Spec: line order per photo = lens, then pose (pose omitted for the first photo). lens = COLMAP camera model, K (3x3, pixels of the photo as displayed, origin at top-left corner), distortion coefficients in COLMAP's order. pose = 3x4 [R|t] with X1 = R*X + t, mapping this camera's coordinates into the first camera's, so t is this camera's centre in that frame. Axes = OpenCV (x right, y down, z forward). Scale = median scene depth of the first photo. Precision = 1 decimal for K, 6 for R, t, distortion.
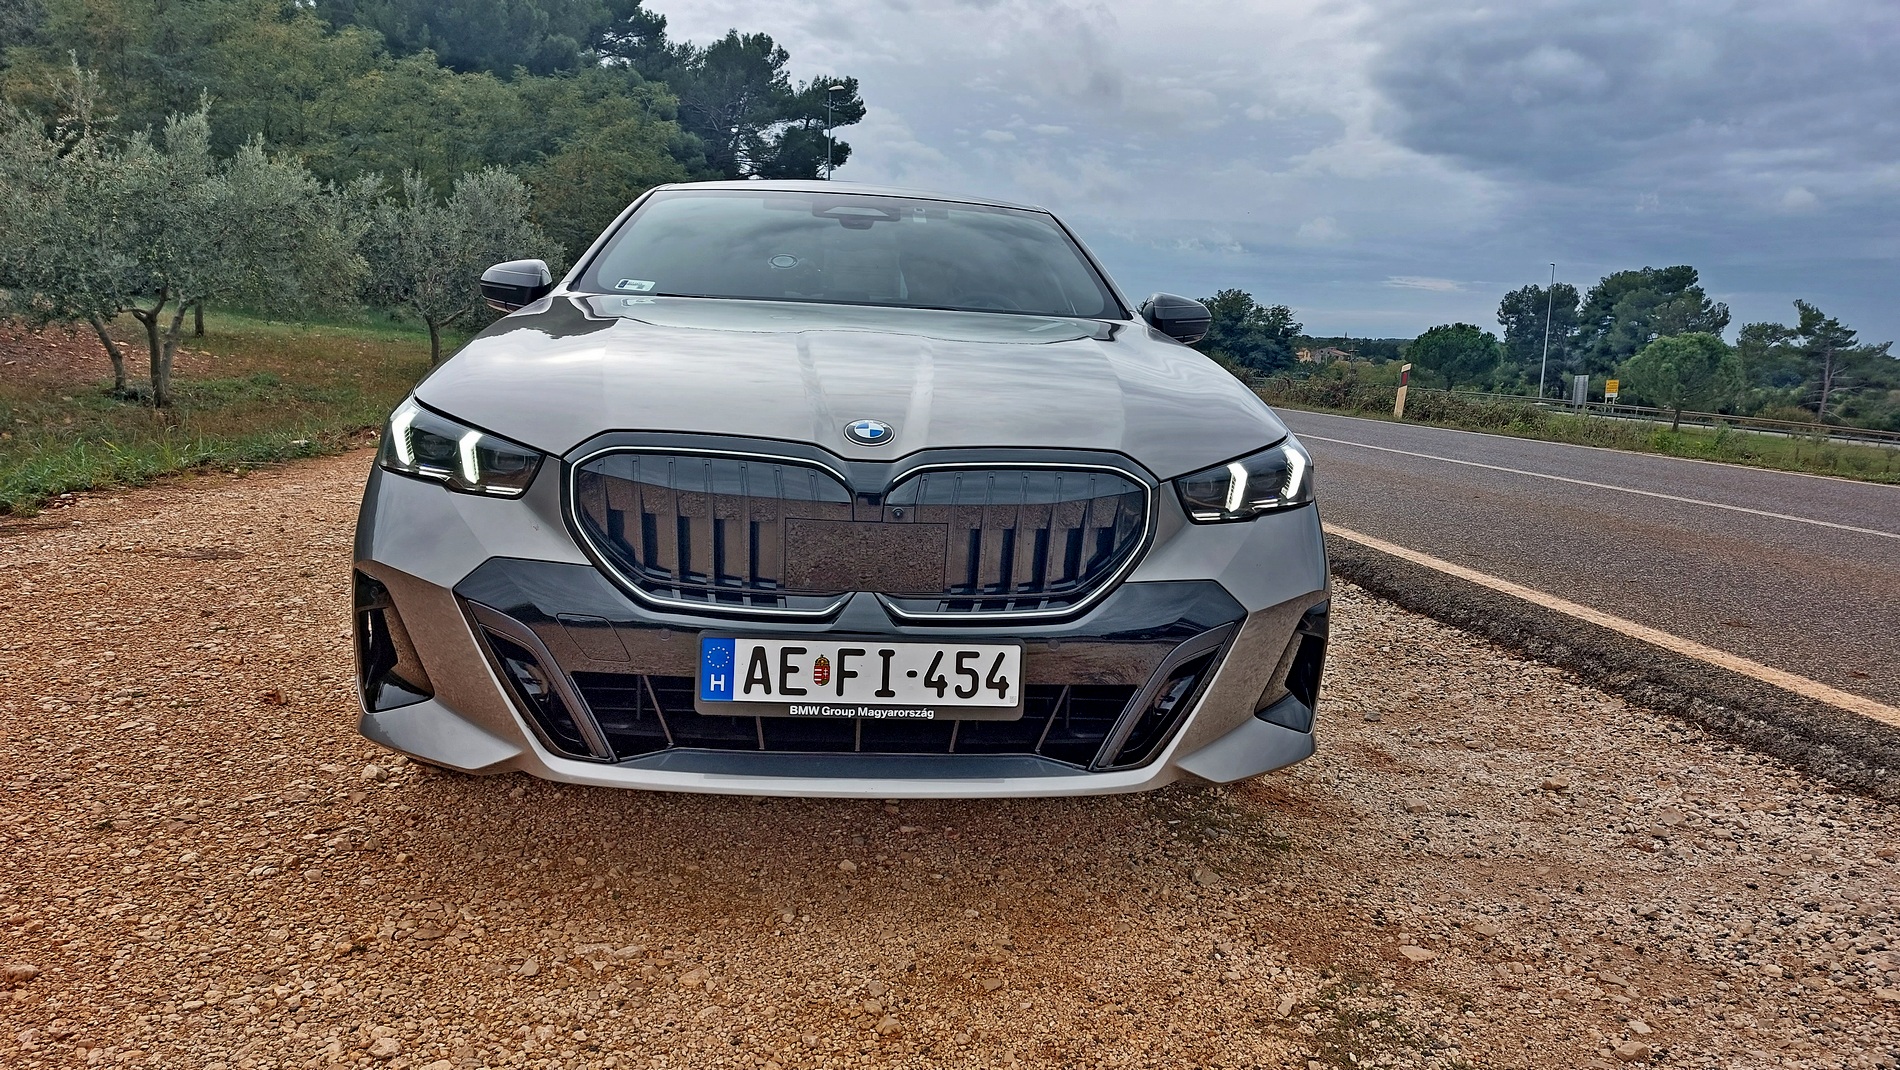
lens RADIAL K [[1485.7, 0, 942.5], [0, 1485.7, 522.4], [0, 0, 1]] dist [0.076229, -0.076322]
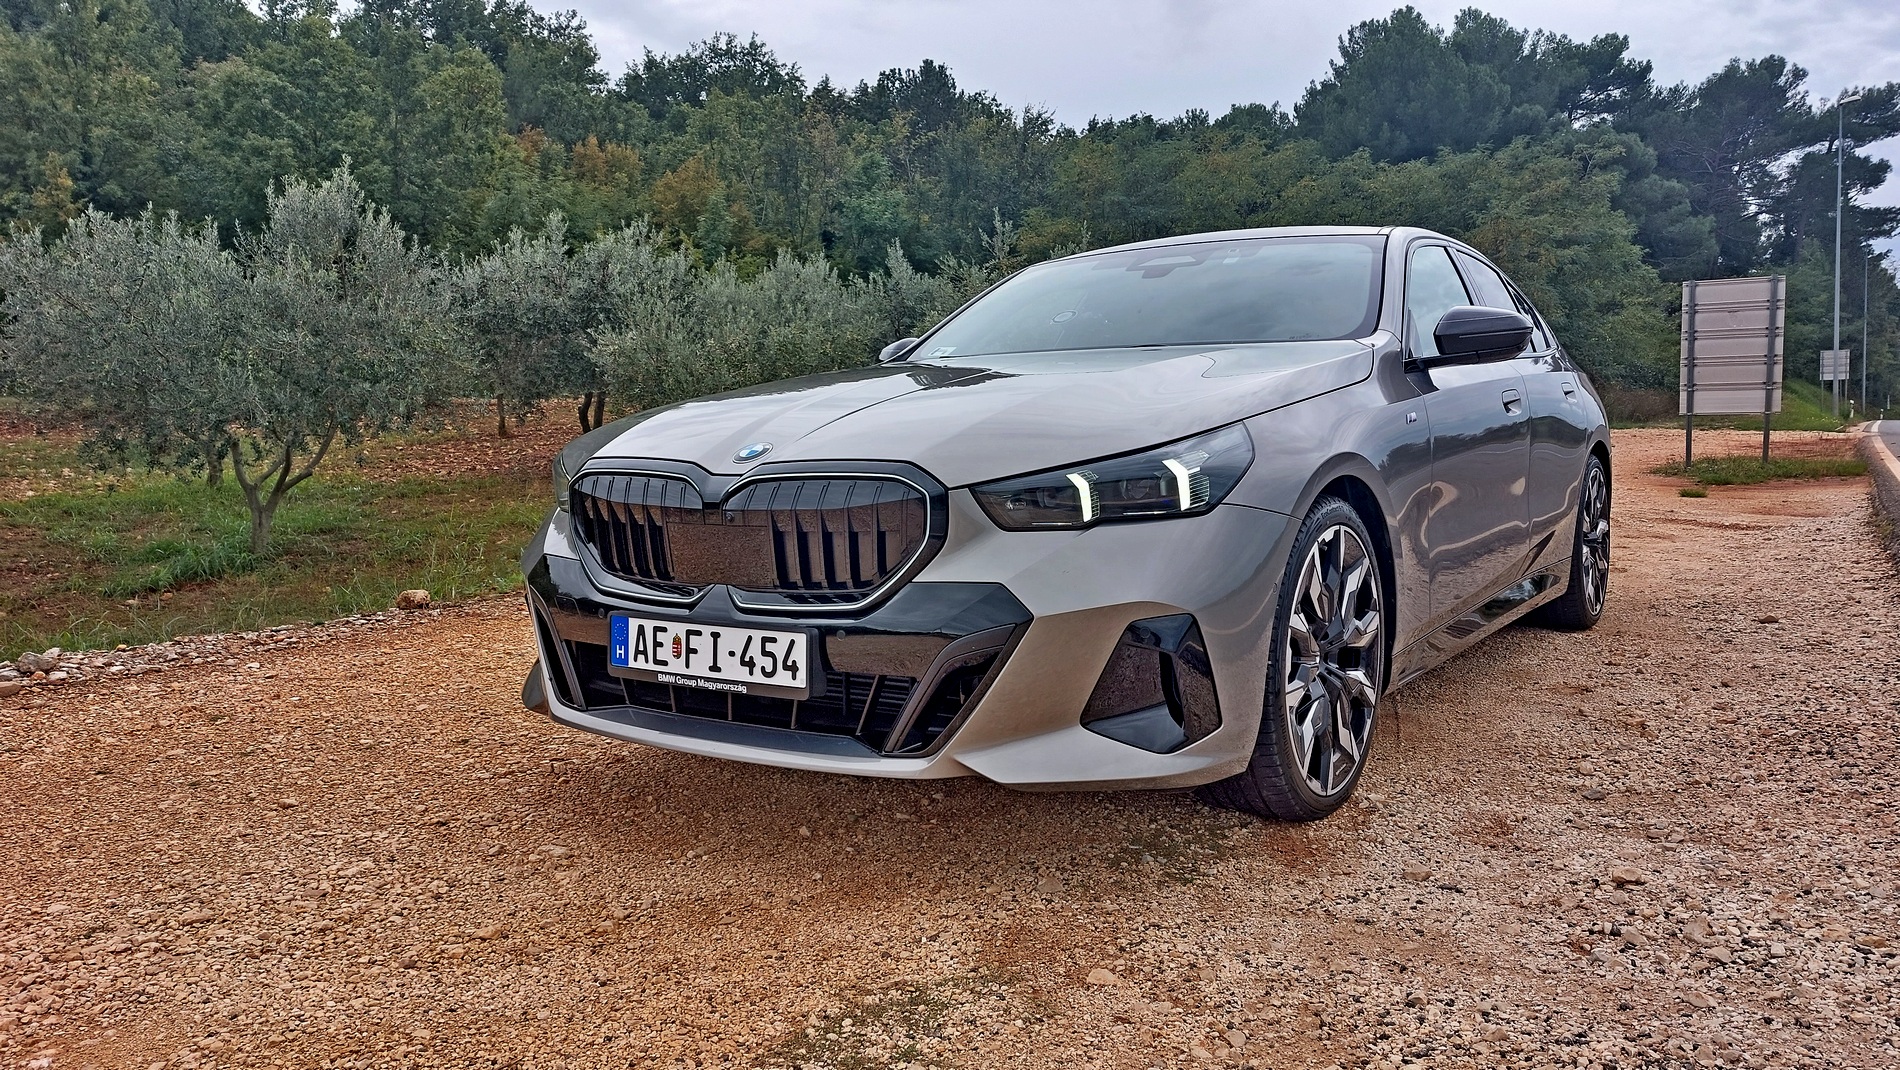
lens RADIAL K [[1485.7, 0, 942.5], [0, 1485.7, 522.4], [0, 0, 1]] dist [0.076229, -0.076322]
pose [[0.753378, -0.010777, -0.657499, 0.876984], [-0.027937, 0.998438, -0.048377, 0.050075], [0.656994, 0.054815, 0.751901, 0.213370]]
